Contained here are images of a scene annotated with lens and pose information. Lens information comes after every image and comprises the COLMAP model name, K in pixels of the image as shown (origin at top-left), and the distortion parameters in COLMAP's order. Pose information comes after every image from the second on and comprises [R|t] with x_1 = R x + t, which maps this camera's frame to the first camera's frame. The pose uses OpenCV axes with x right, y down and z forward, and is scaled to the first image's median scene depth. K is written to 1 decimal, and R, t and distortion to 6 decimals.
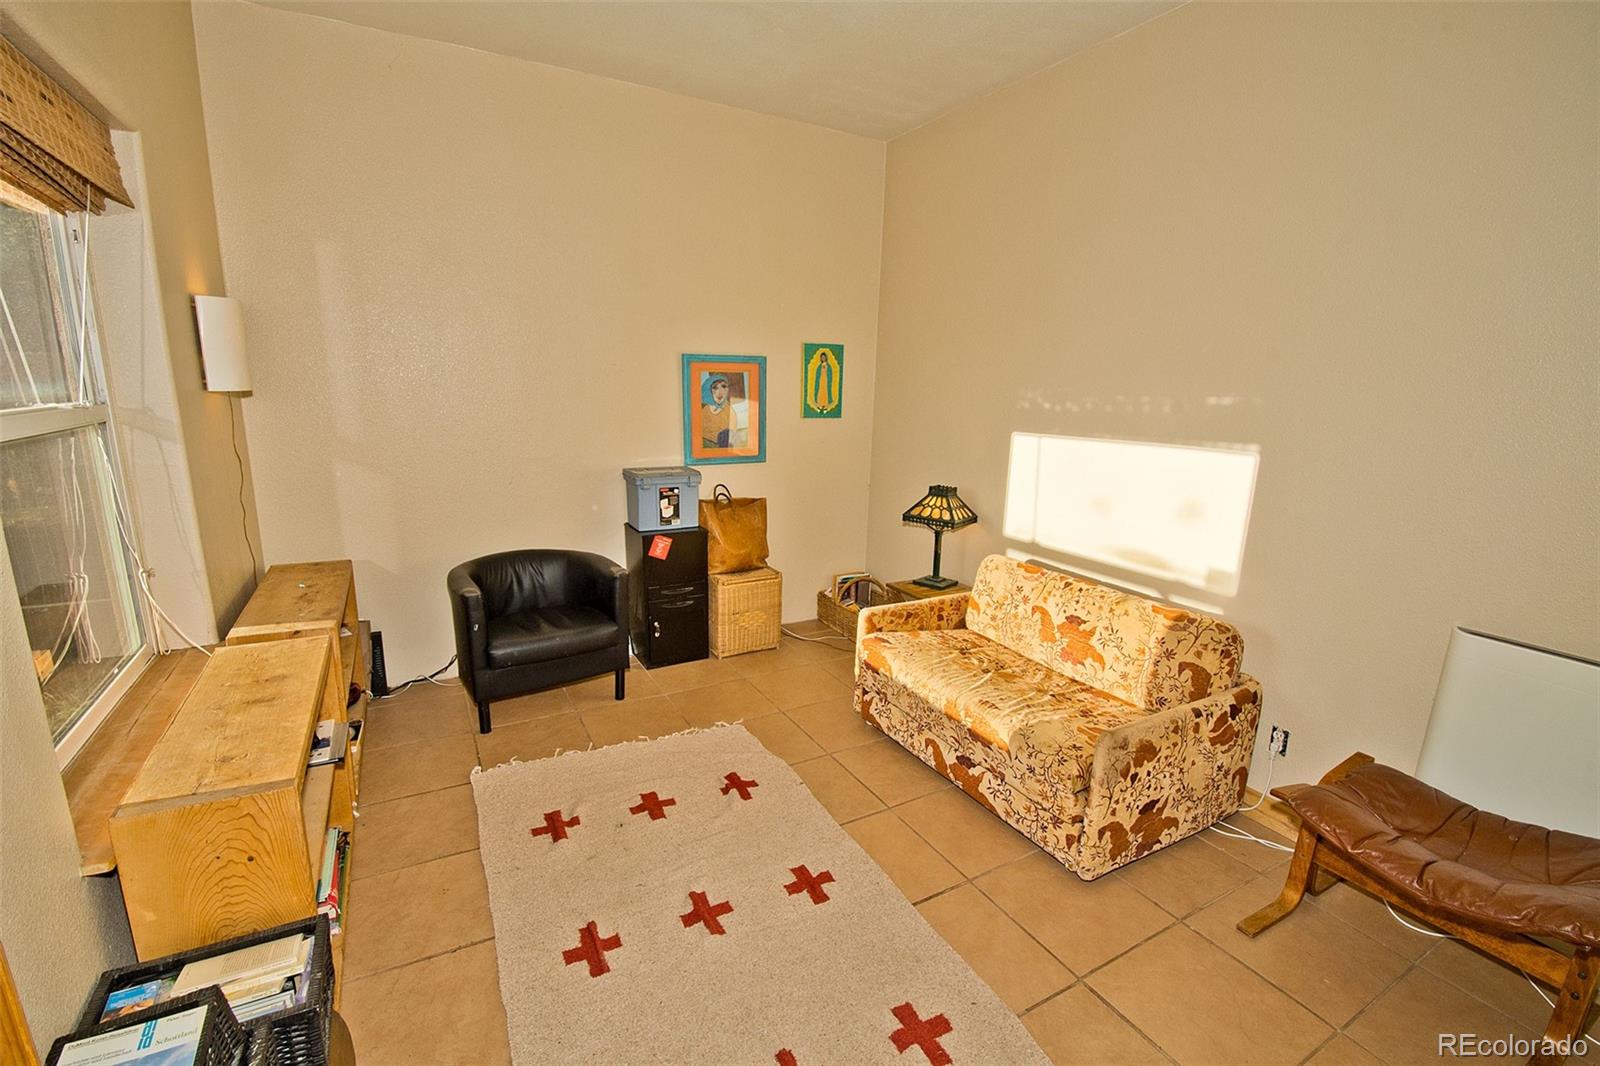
lens RADIAL K [[698.5, 0, 807.7], [0, 698.5, 507.6], [0, 0, 1]] dist [-0.019441, -0.002163]
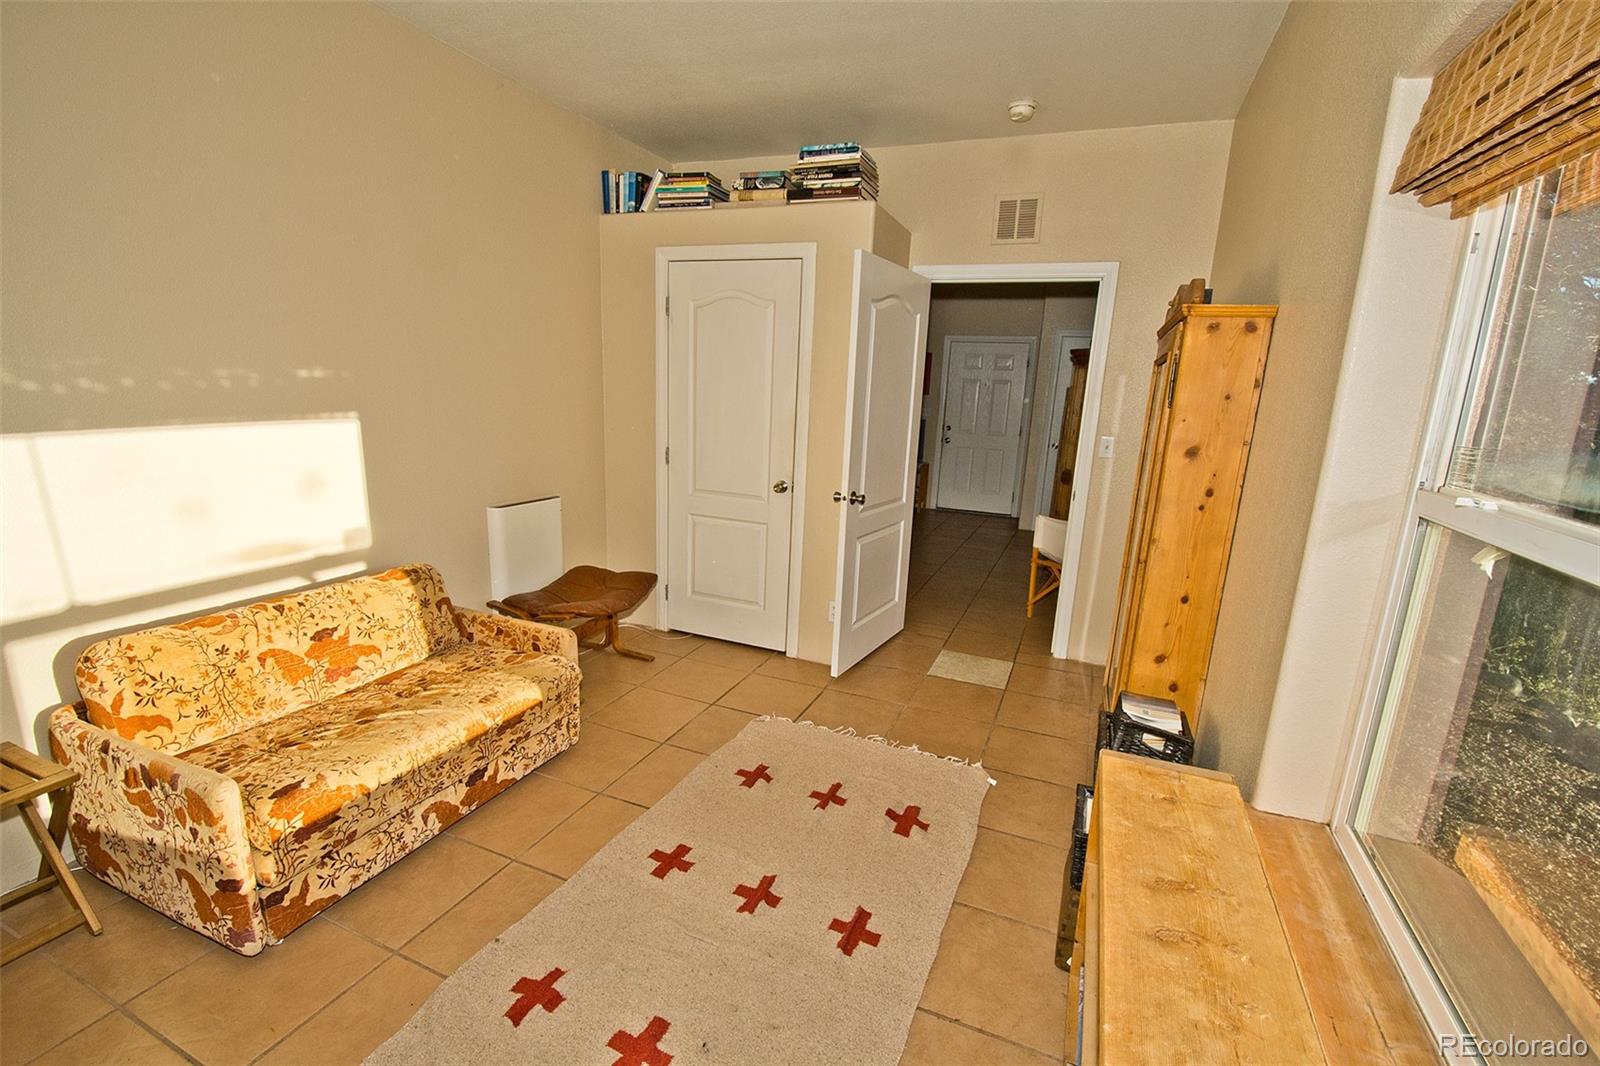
lens RADIAL K [[698.5, 0, 800.5], [0, 698.5, 531.6], [0, 0, 1]] dist [-0.019441, -0.002163]
pose [[-0.595878, -0.232989, 0.768535, -0.646740], [0.068030, 0.938905, 0.337385, -0.224271], [-0.800188, 0.253324, -0.543623, 1.018467]]
